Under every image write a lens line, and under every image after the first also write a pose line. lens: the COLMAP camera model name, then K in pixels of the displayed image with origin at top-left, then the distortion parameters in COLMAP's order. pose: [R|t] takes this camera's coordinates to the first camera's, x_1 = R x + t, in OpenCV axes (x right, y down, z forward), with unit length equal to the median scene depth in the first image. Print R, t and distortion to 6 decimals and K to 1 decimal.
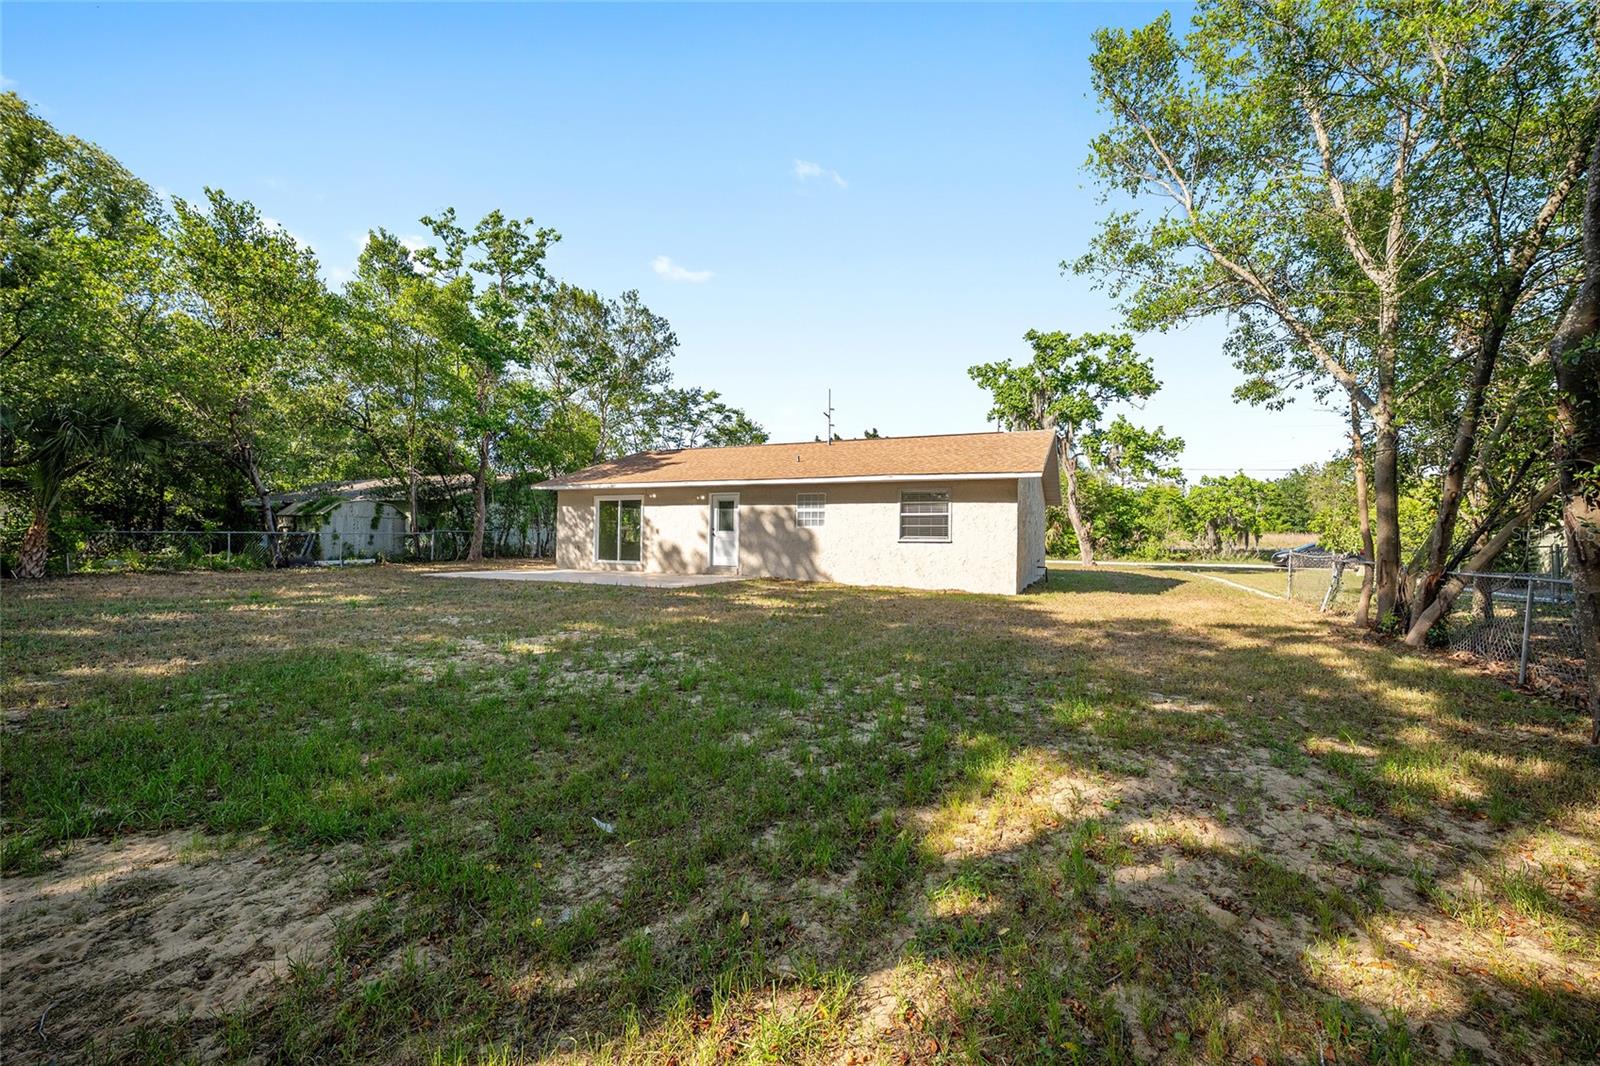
lens RADIAL K [[646.2, 0, 804.5], [0, 646.2, 524.5], [0, 0, 1]] dist [-0.024973, 0.000265]
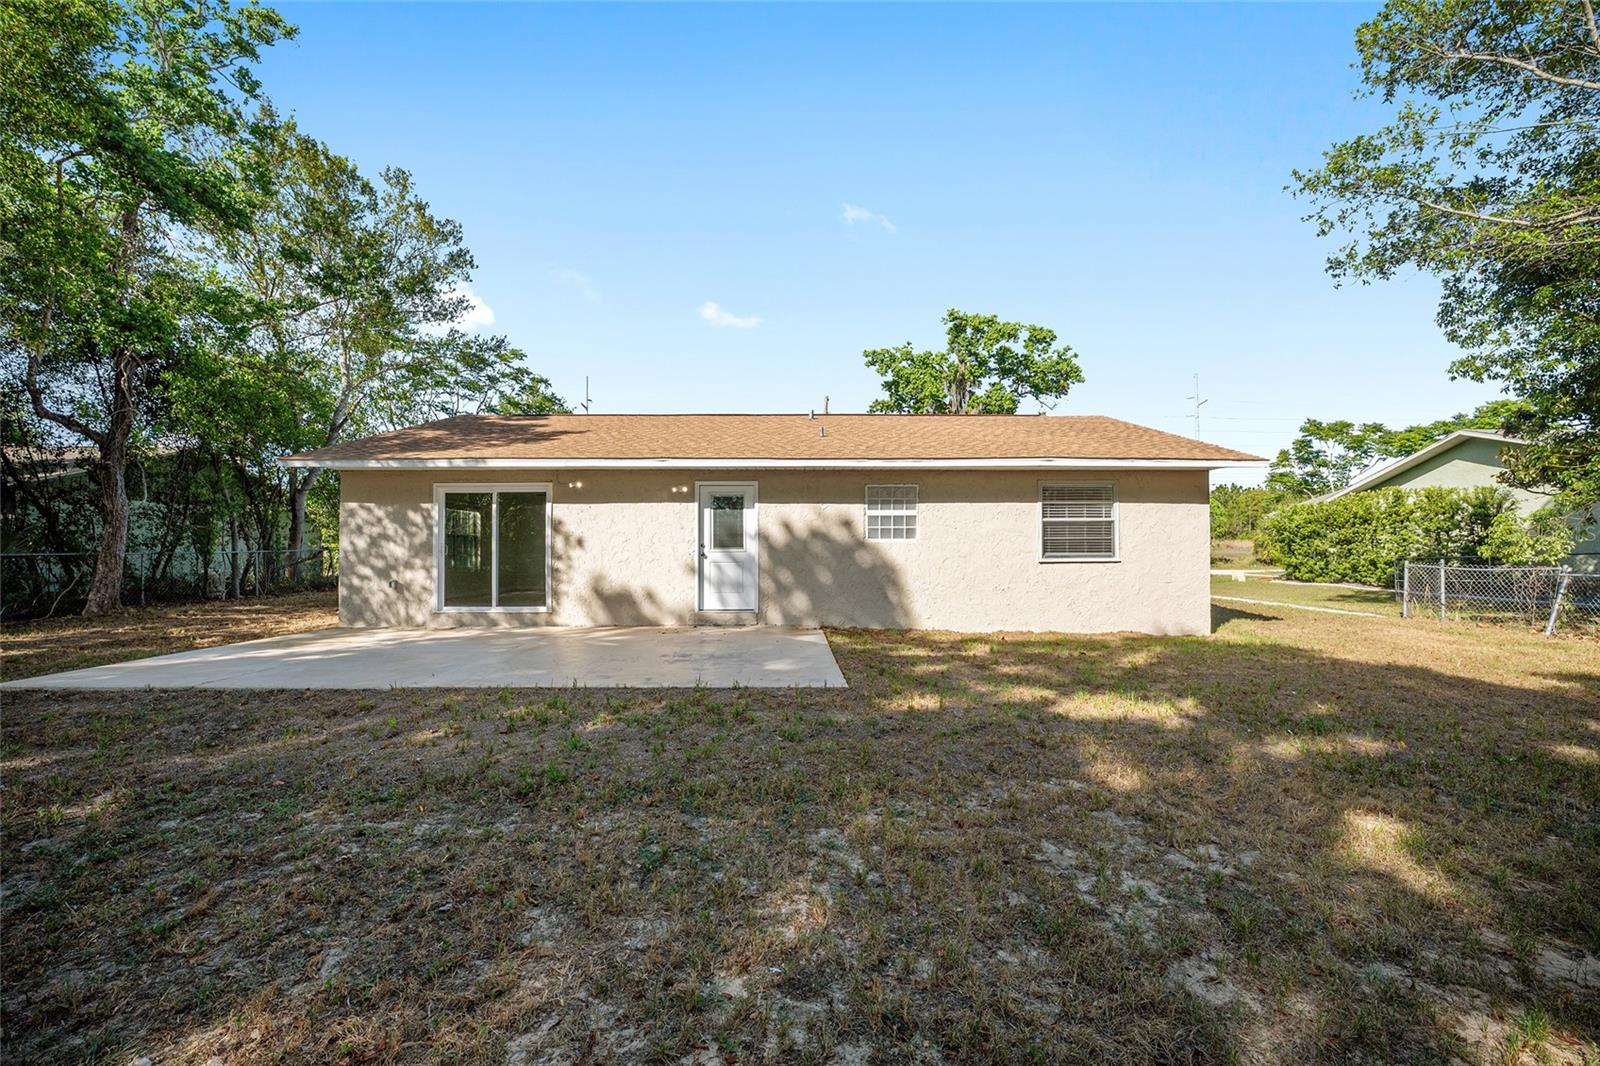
lens RADIAL K [[665.4, 0, 763.5], [0, 665.4, 525.9], [0, 0, 1]] dist [-0.001894, -0.000090]
pose [[0.919461, 0.005588, 0.393142, -0.286048], [0.002192, 0.999811, -0.019336, 0.001852], [-0.393175, 0.018641, 0.919274, 0.384988]]
